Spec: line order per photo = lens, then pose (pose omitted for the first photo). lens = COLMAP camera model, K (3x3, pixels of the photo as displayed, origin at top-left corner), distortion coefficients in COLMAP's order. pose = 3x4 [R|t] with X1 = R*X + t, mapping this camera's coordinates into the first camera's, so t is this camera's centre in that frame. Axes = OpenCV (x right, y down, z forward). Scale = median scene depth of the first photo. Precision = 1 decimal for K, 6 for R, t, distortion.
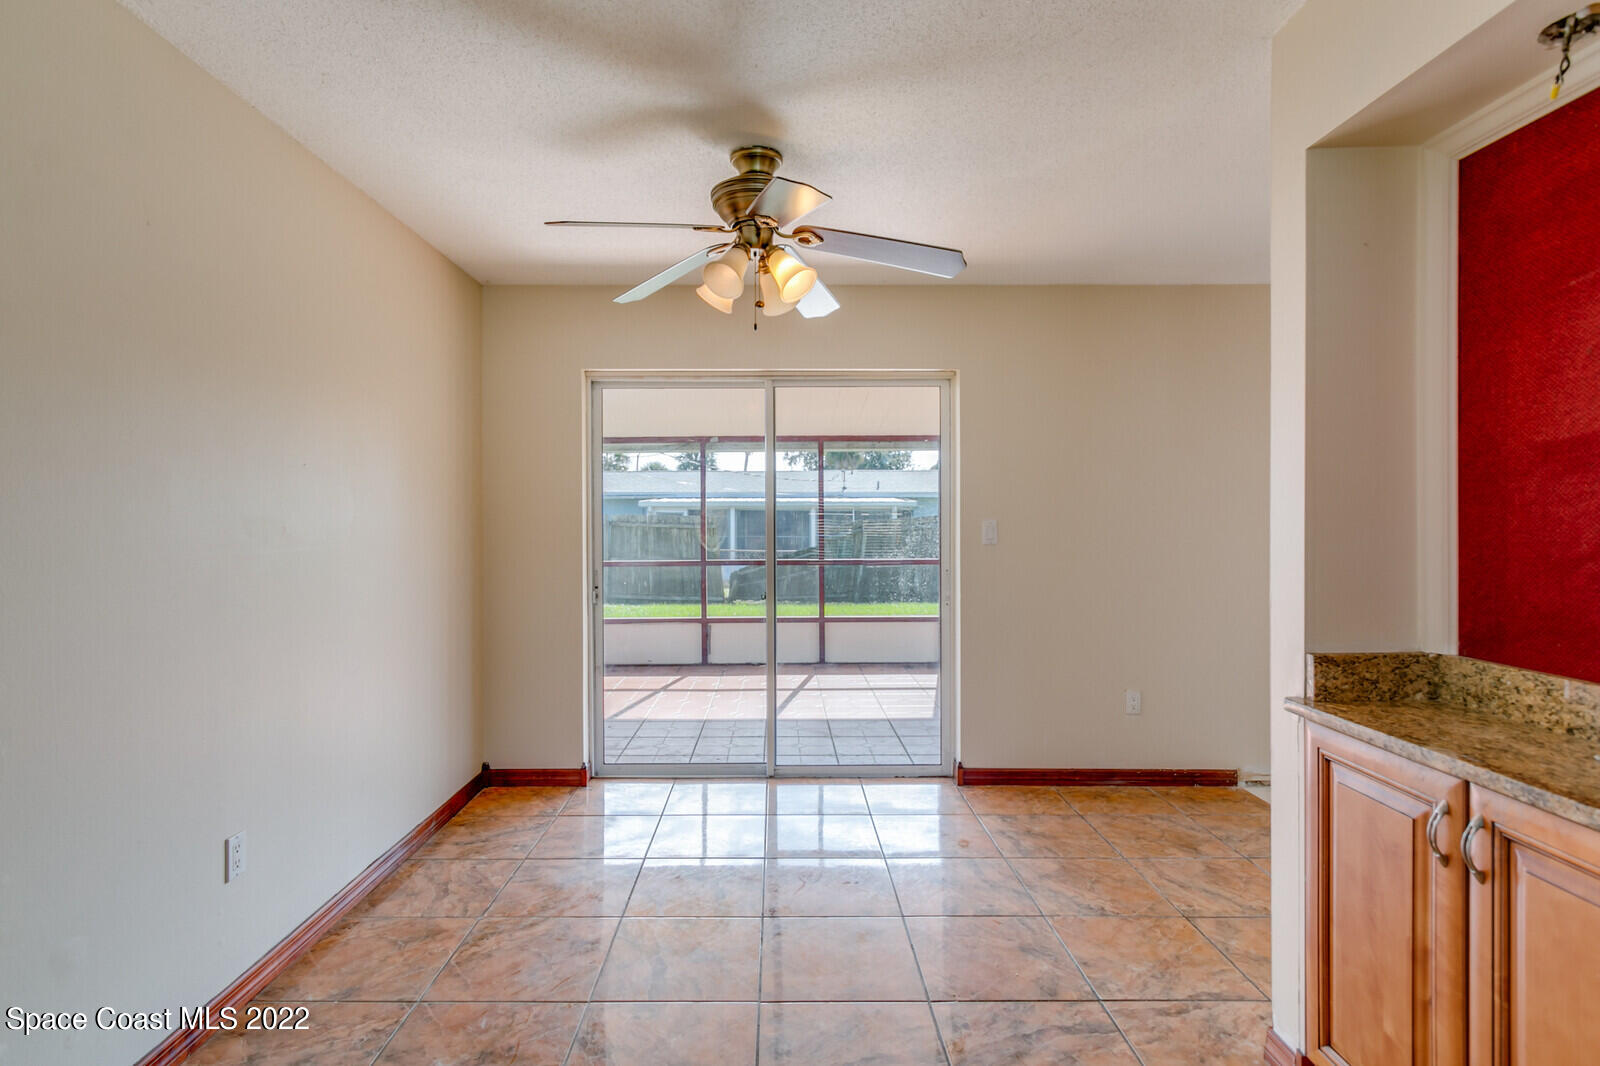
lens RADIAL K [[813.2, 0, 795.9], [0, 813.2, 536.7], [0, 0, 1]] dist [0.022965, -0.015944]
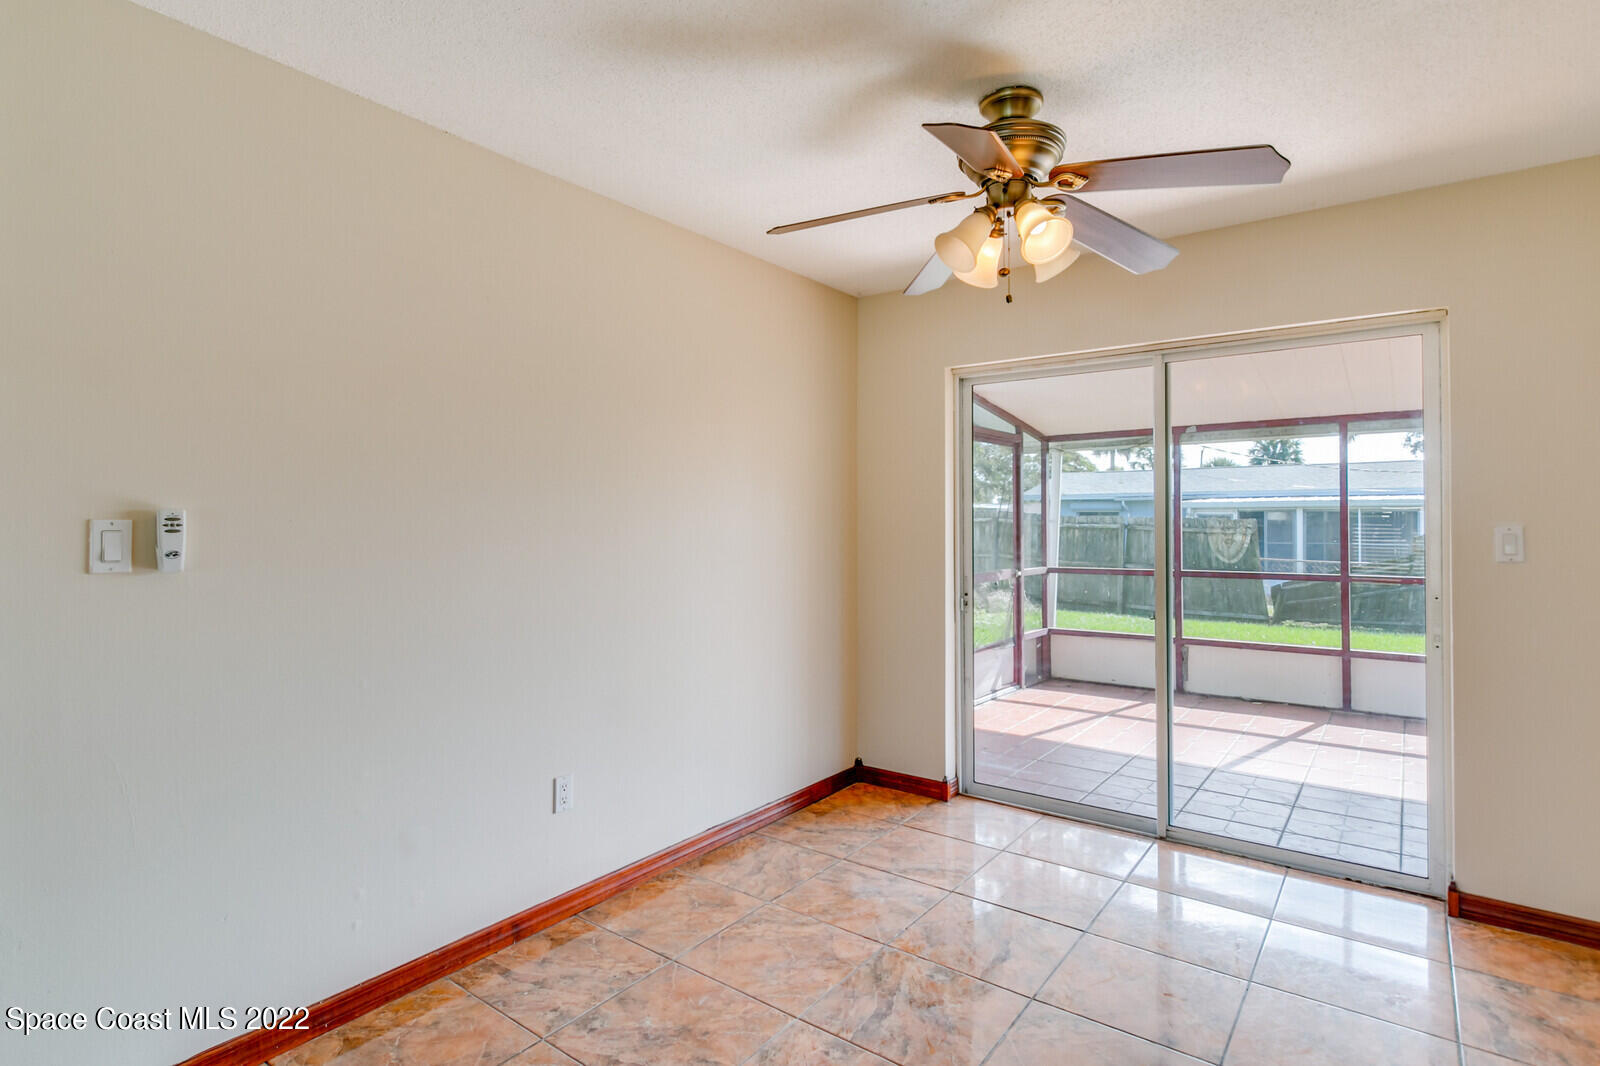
lens RADIAL K [[829.4, 0, 796.2], [0, 829.4, 525.1], [0, 0, 1]] dist [0.005391, 0.000557]
pose [[0.792523, 0.004621, -0.609824, 0.199978], [-0.015282, 0.999808, -0.012285, -0.003733], [0.609650, 0.019056, 0.792442, 0.117140]]
